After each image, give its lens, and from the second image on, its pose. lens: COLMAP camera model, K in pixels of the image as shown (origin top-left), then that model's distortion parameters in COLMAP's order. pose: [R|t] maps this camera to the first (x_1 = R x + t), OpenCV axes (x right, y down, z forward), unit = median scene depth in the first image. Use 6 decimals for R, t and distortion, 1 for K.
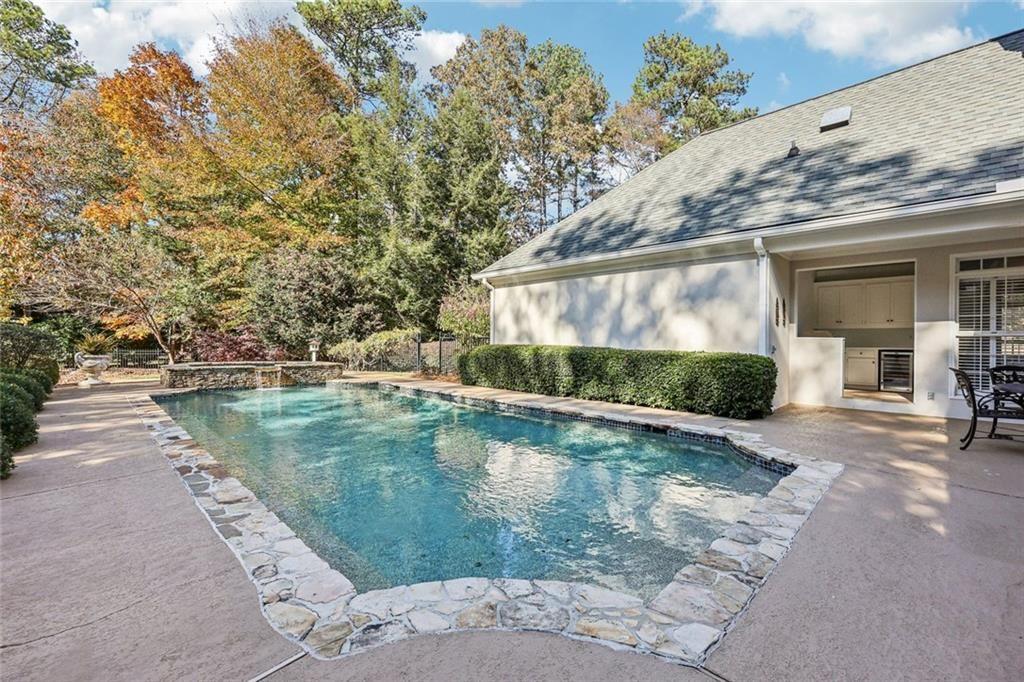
lens RADIAL K [[419.2, 0, 514.7], [0, 419.2, 346.6], [0, 0, 1]] dist [-0.000778, 0.001269]
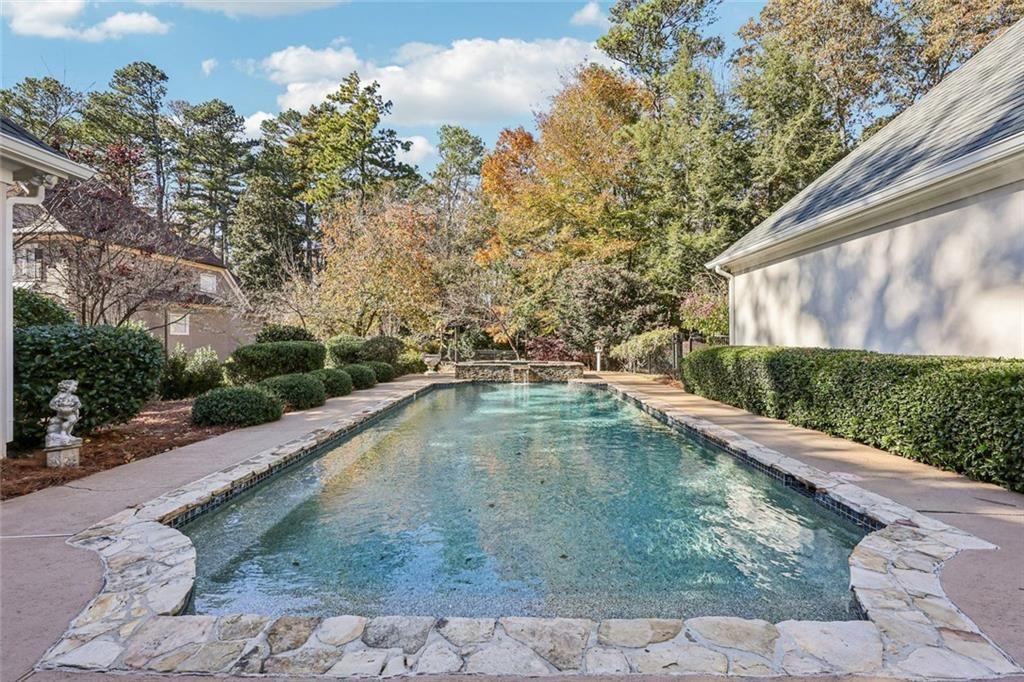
lens RADIAL K [[419.2, 0, 518.2], [0, 419.2, 343.1], [0, 0, 1]] dist [-0.000778, 0.001269]
pose [[0.692305, -0.007596, -0.721565, 0.275324], [0.001978, 0.999961, -0.008629, -0.004833], [0.721602, 0.004546, 0.692293, 0.153983]]
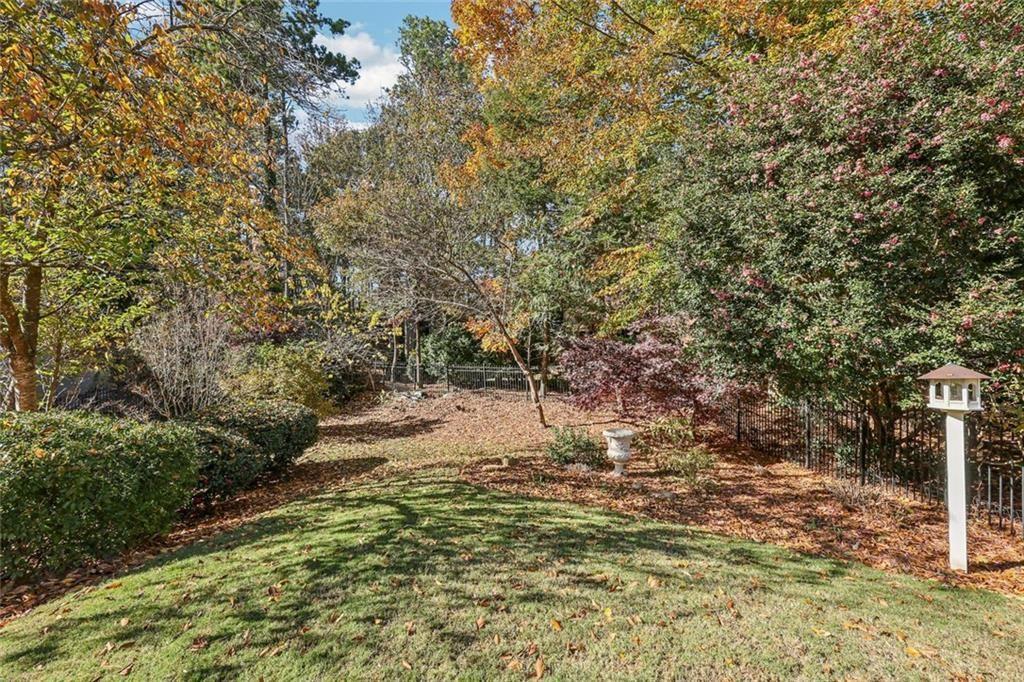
lens RADIAL K [[419.2, 0, 512.5], [0, 419.2, 341.4], [0, 0, 1]] dist [-0.000778, 0.001269]
pose [[0.668316, -0.023462, -0.743508, -0.785503], [0.018534, 0.999717, -0.014887, -0.046578], [0.743647, -0.003831, 0.668562, 1.151747]]
